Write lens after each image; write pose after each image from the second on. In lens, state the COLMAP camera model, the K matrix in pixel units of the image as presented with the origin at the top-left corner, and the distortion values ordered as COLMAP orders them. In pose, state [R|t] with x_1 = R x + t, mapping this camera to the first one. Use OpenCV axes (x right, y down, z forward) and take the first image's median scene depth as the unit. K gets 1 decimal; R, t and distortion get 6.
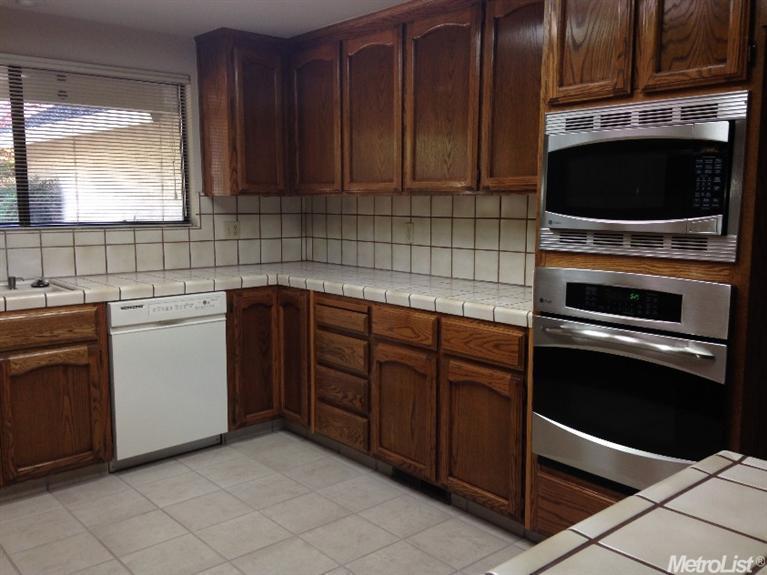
lens RADIAL K [[703.1, 0, 383.5], [0, 703.1, 287.5], [0, 0, 1]] dist [0.031249, -0.001302]
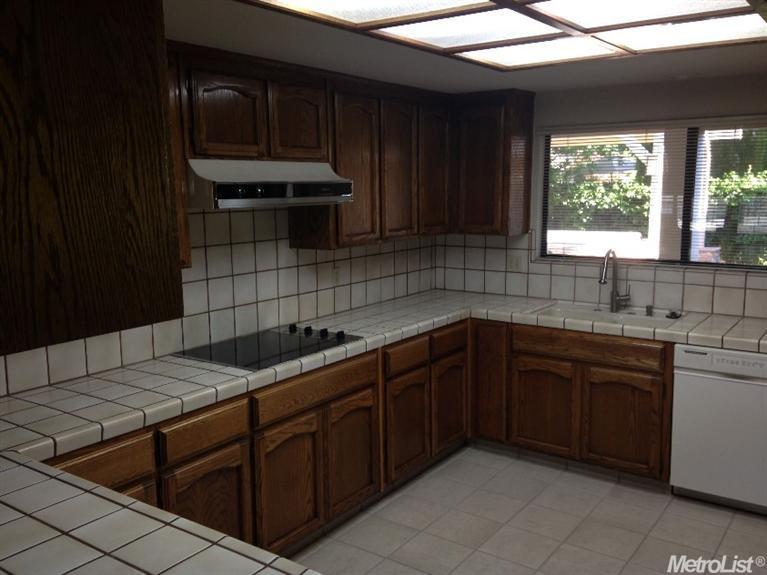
lens RADIAL K [[703.1, 0, 383.5], [0, 703.1, 287.5], [0, 0, 1]] dist [0.031249, -0.001302]
pose [[0.236730, 0.142228, -0.961109, 0.560420], [-0.116817, 0.986217, 0.117171, -0.142848], [0.964527, 0.084536, 0.250082, 0.269902]]
